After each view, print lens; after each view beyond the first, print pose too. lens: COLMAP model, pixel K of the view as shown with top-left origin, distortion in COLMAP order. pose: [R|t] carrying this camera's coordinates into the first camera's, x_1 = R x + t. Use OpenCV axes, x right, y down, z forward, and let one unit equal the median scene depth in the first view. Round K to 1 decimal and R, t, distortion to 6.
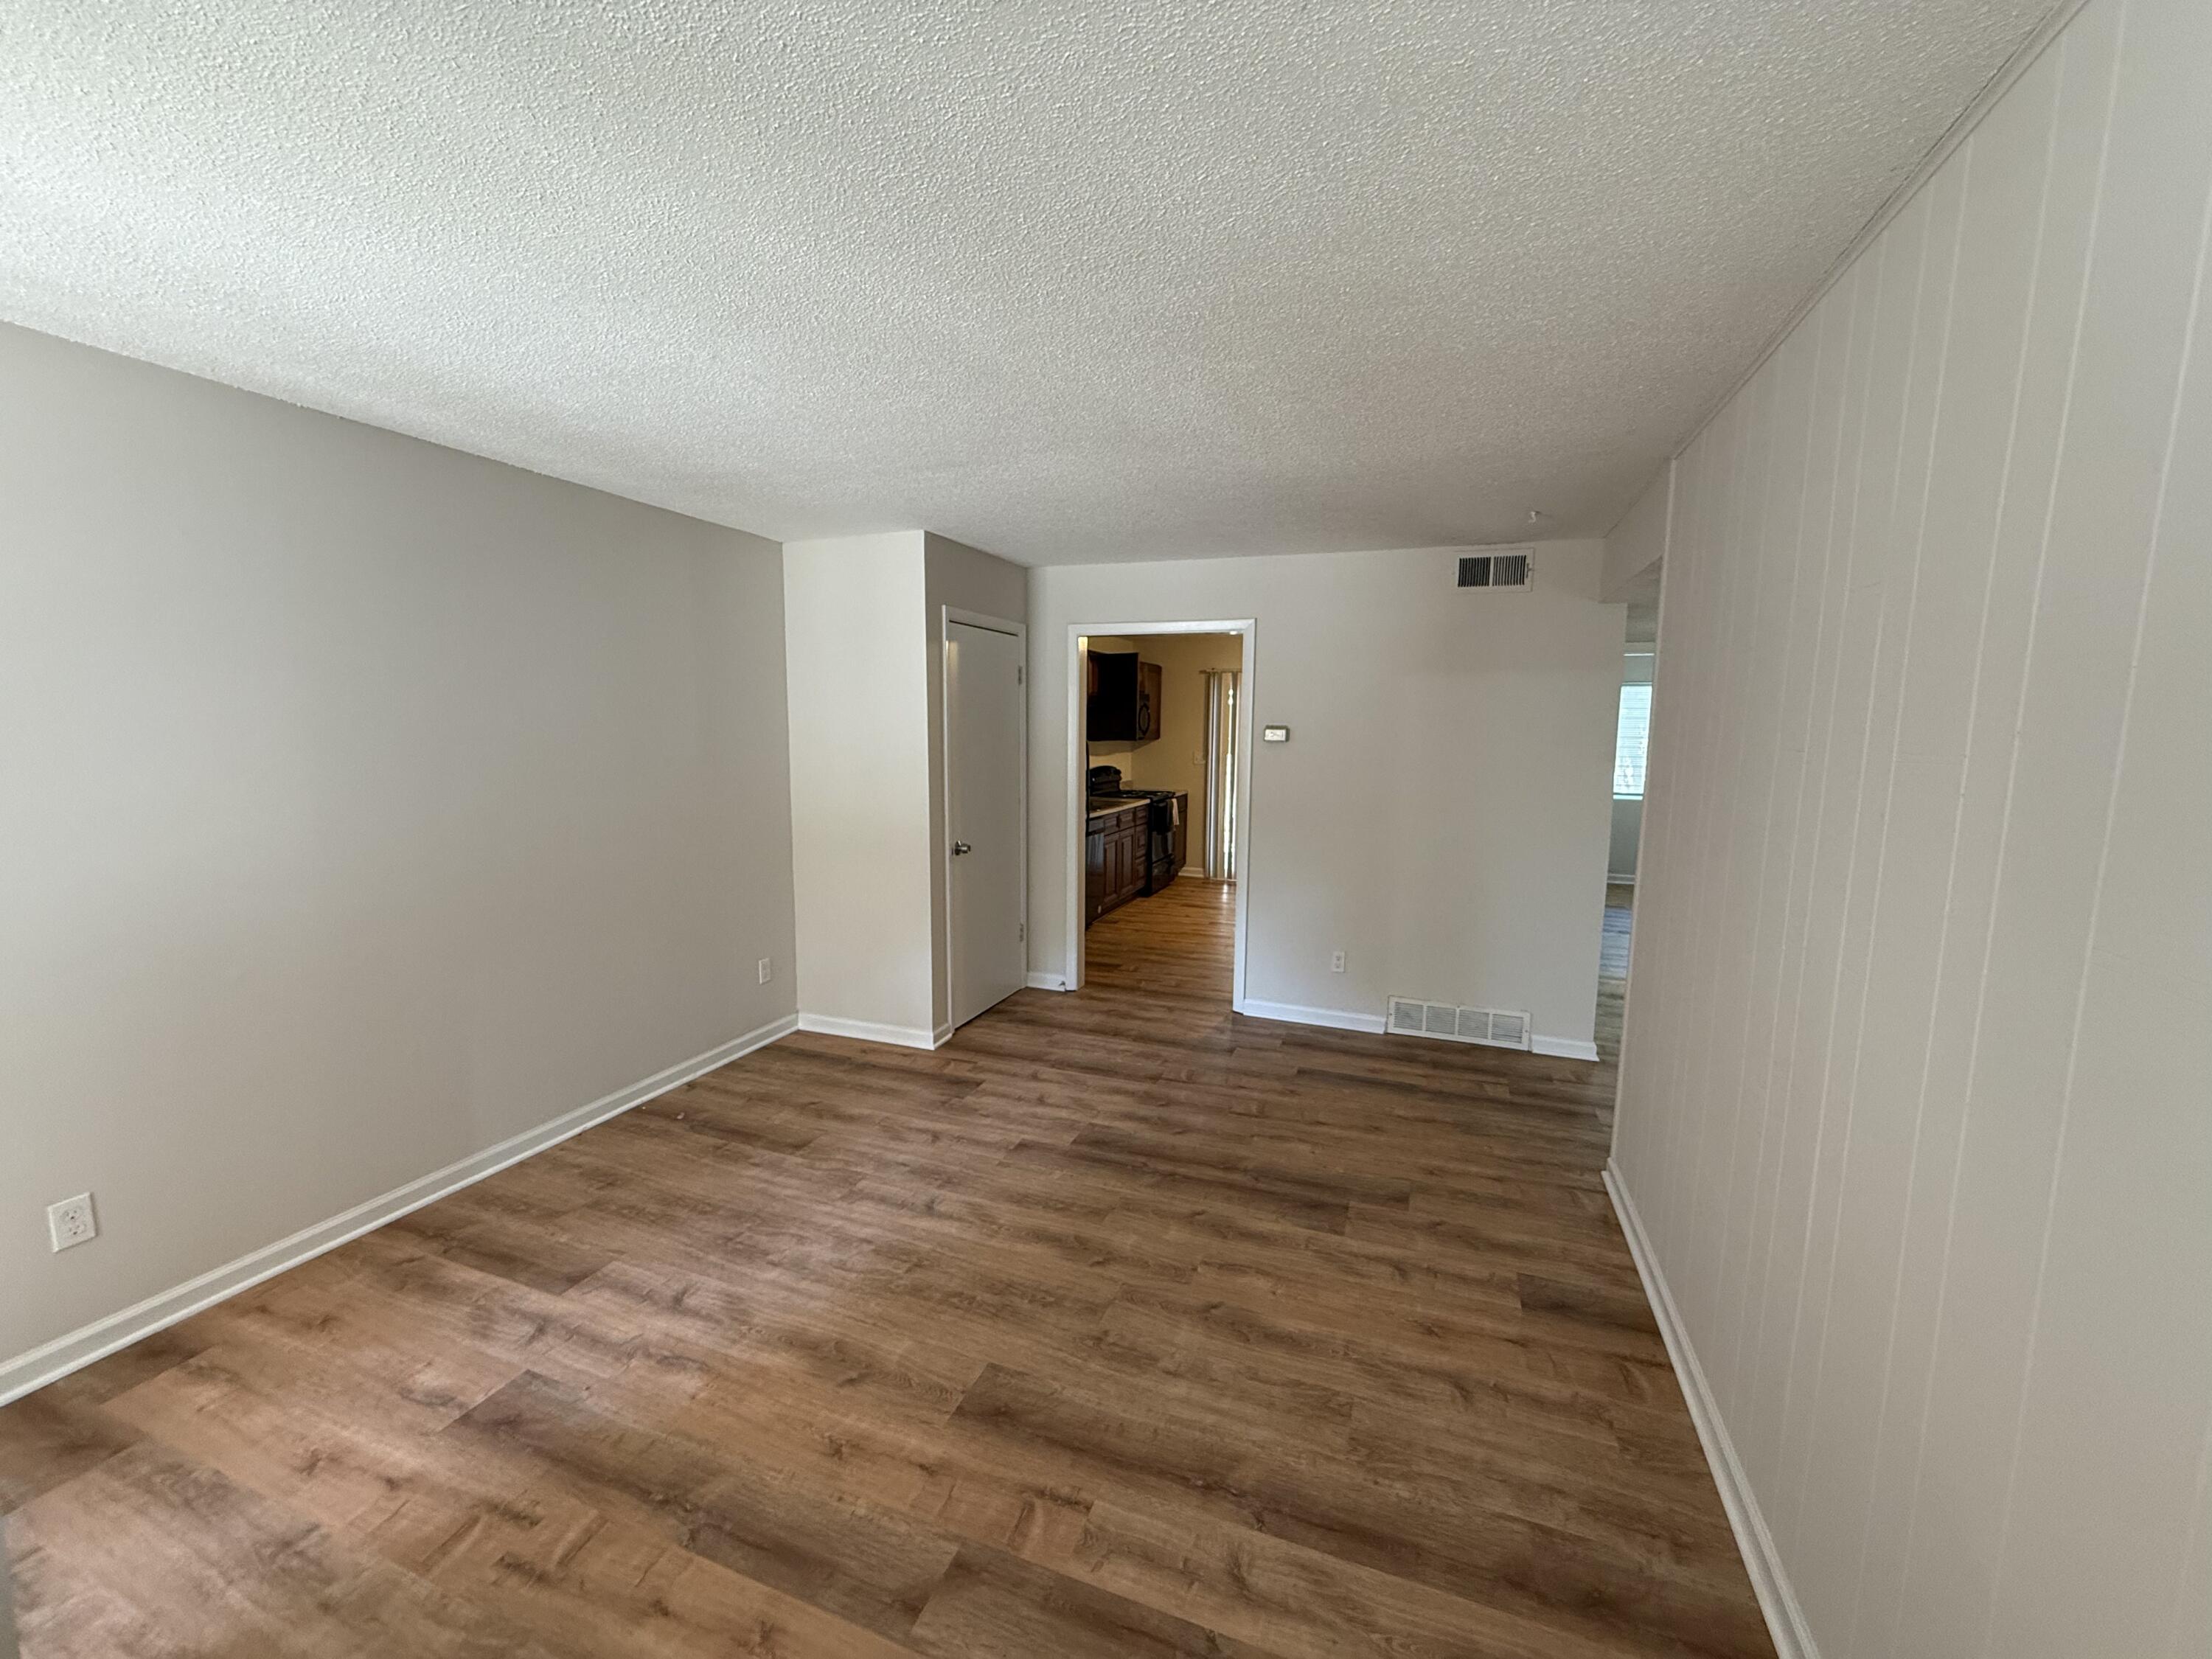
lens RADIAL K [[882.6, 0, 1100.3], [0, 882.6, 831.2], [0, 0, 1]] dist [0.001792, 0.000112]
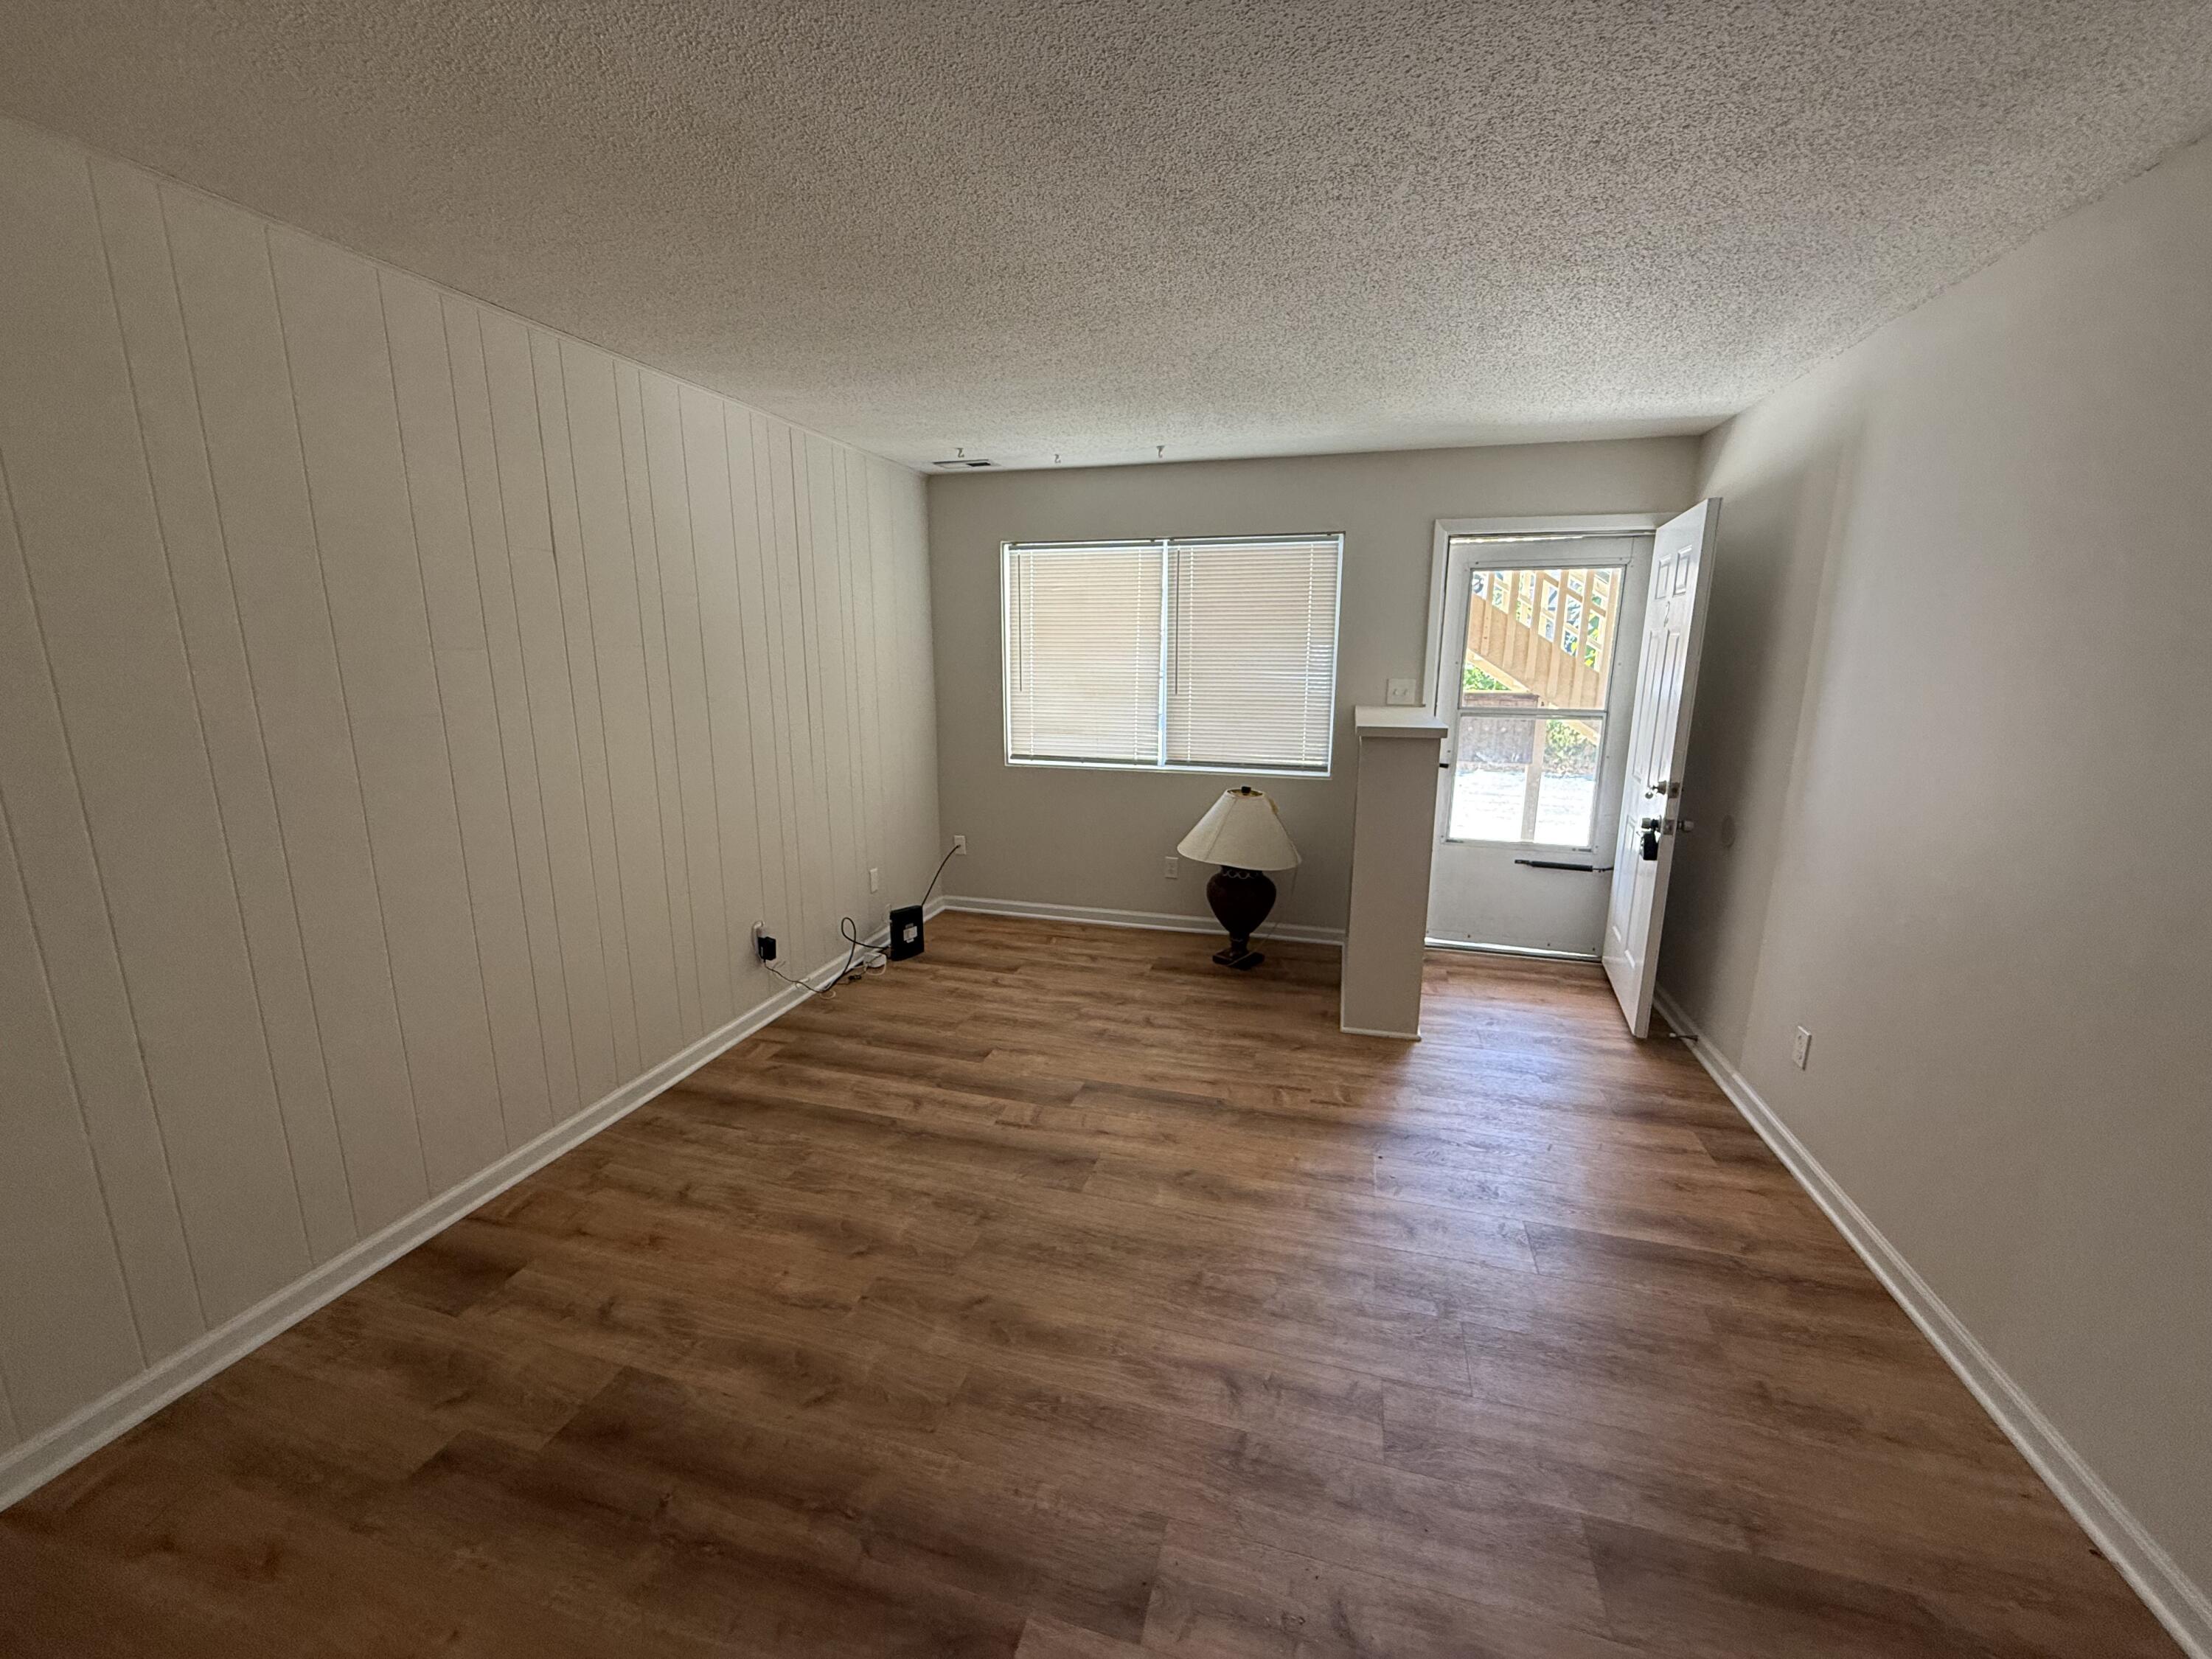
lens RADIAL K [[882.6, 0, 1100.3], [0, 882.6, 831.2], [0, 0, 1]] dist [0.001792, 0.000112]
pose [[-0.996495, 0.004770, -0.083511, -0.042219], [-0.022410, 0.946653, 0.321474, -0.168407], [0.080590, 0.322219, -0.943229, 1.450848]]
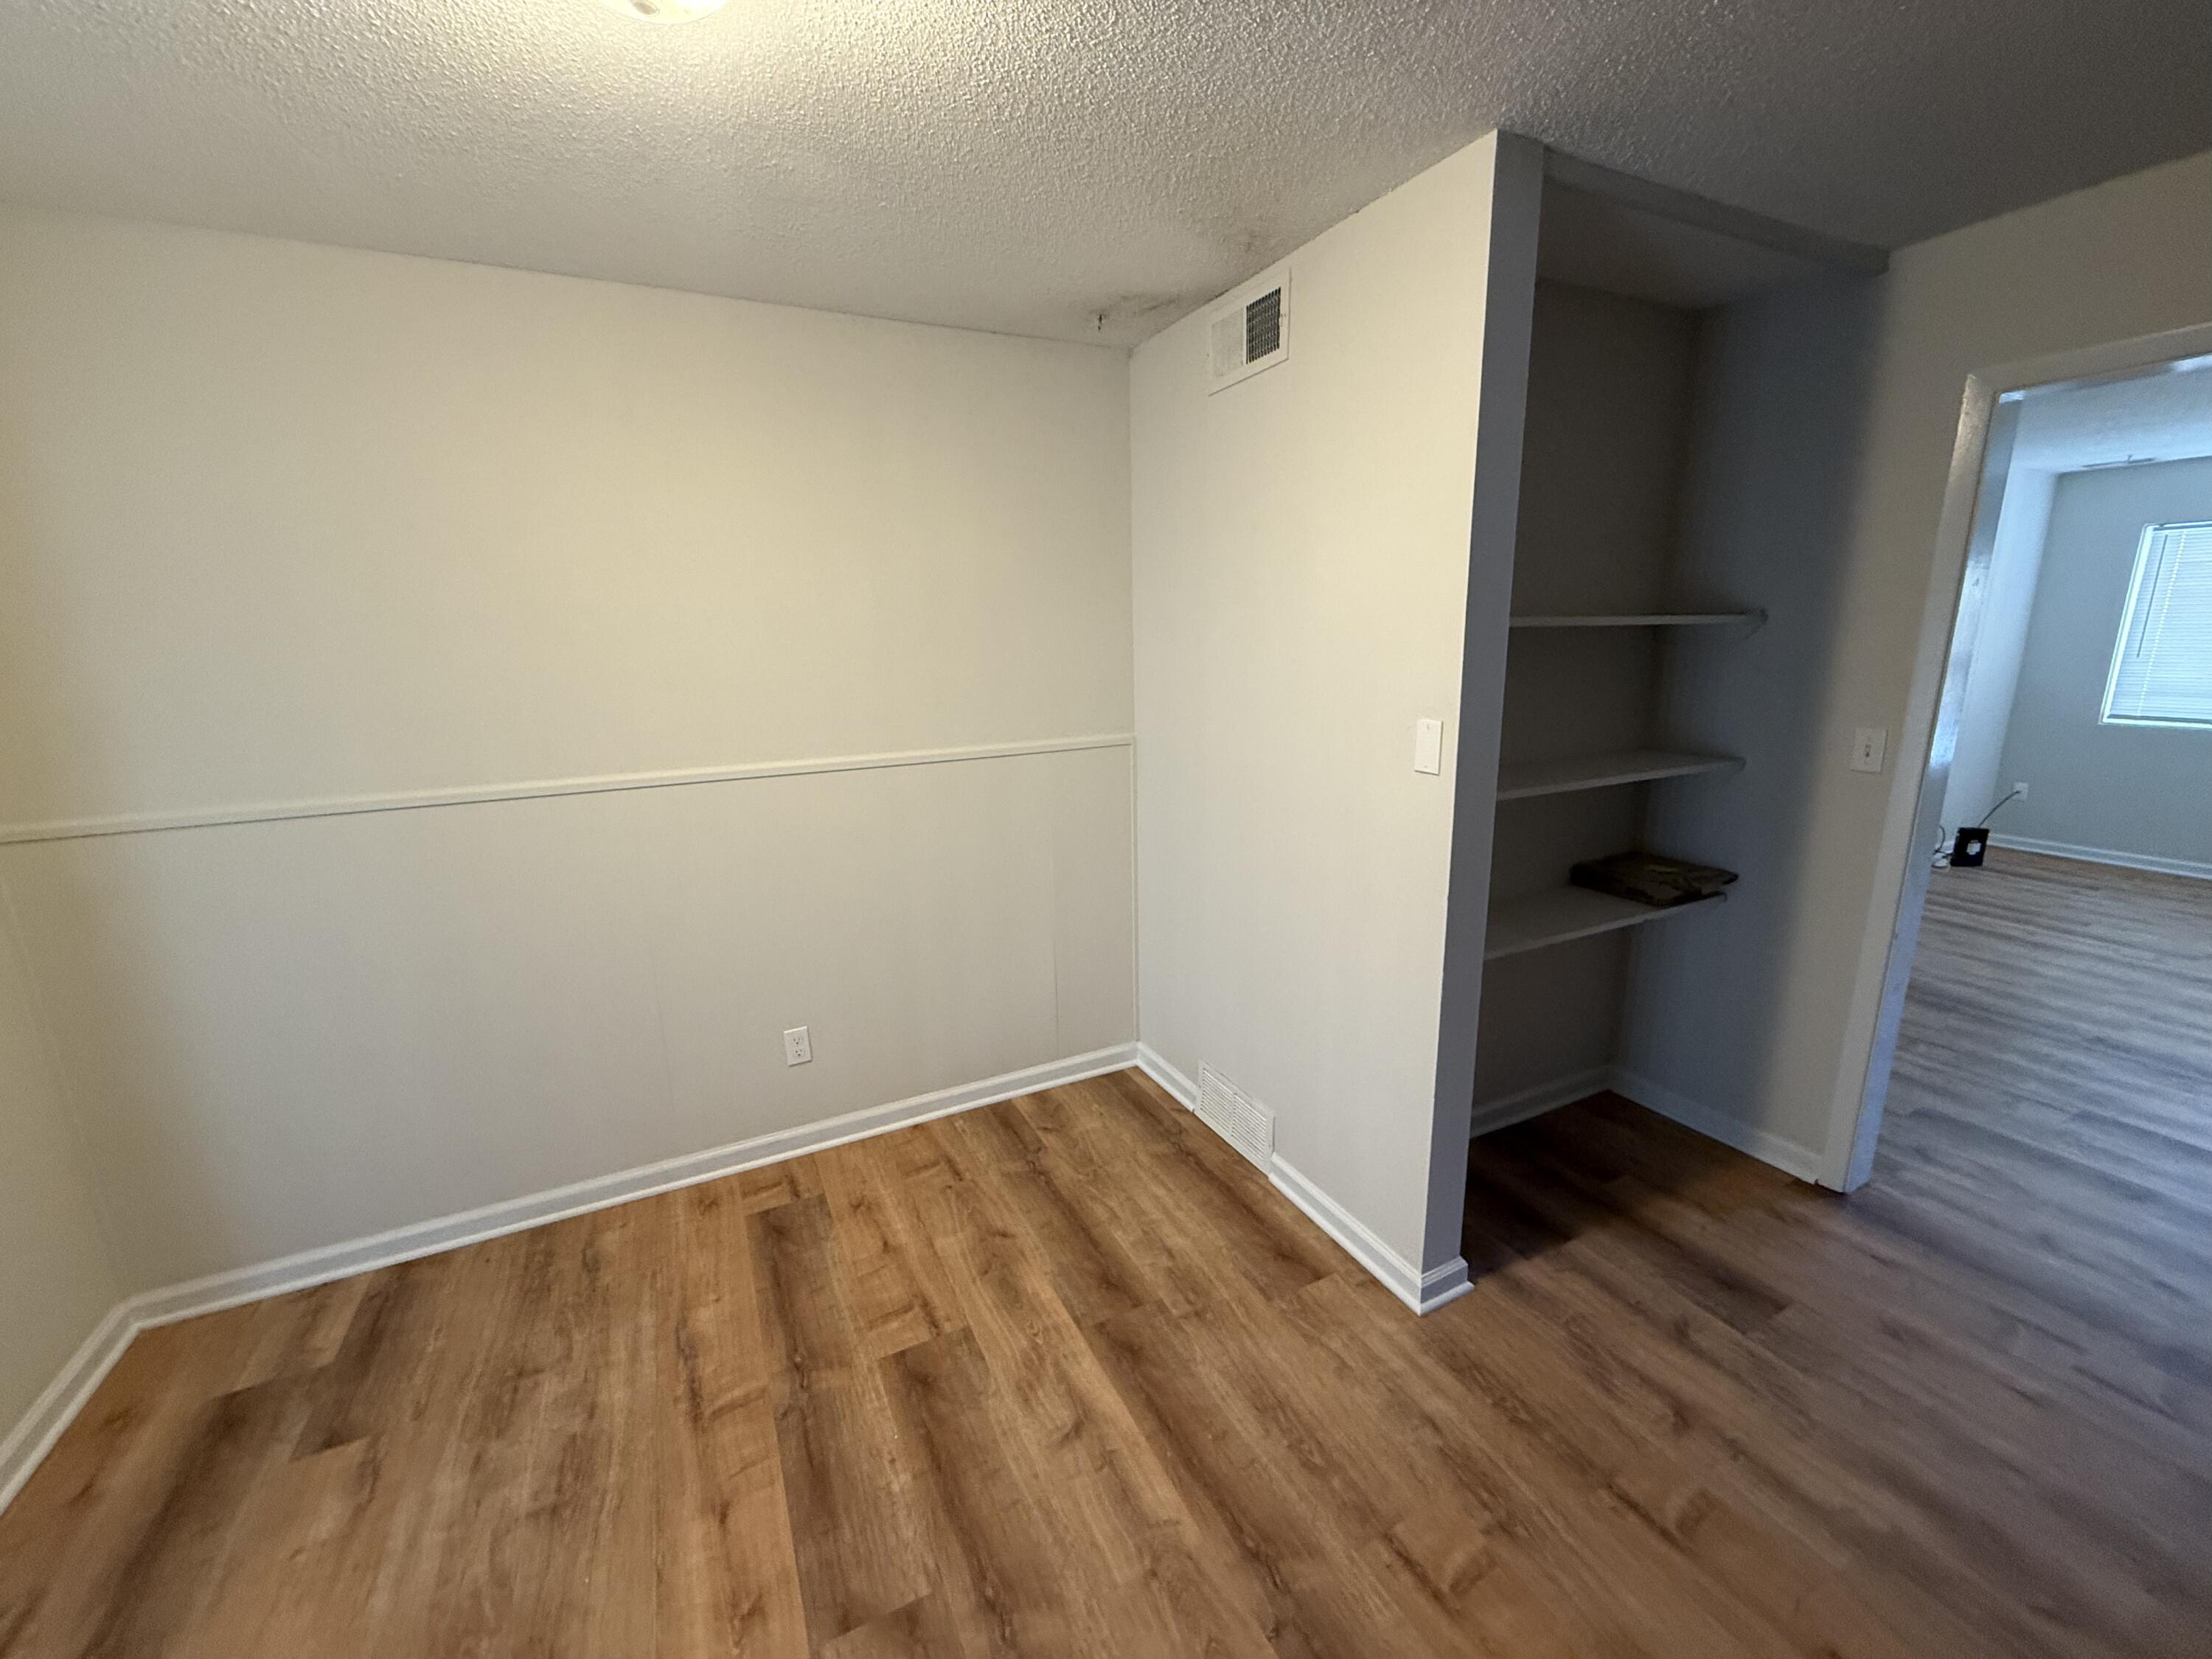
lens RADIAL K [[882.6, 0, 1100.3], [0, 882.6, 831.2], [0, 0, 1]] dist [0.001792, 0.000112]
pose [[-0.731988, -0.144861, 0.665739, 0.270970], [0.094995, 0.945891, 0.310269, -0.319141], [-0.674662, 0.290355, -0.678620, 2.623308]]
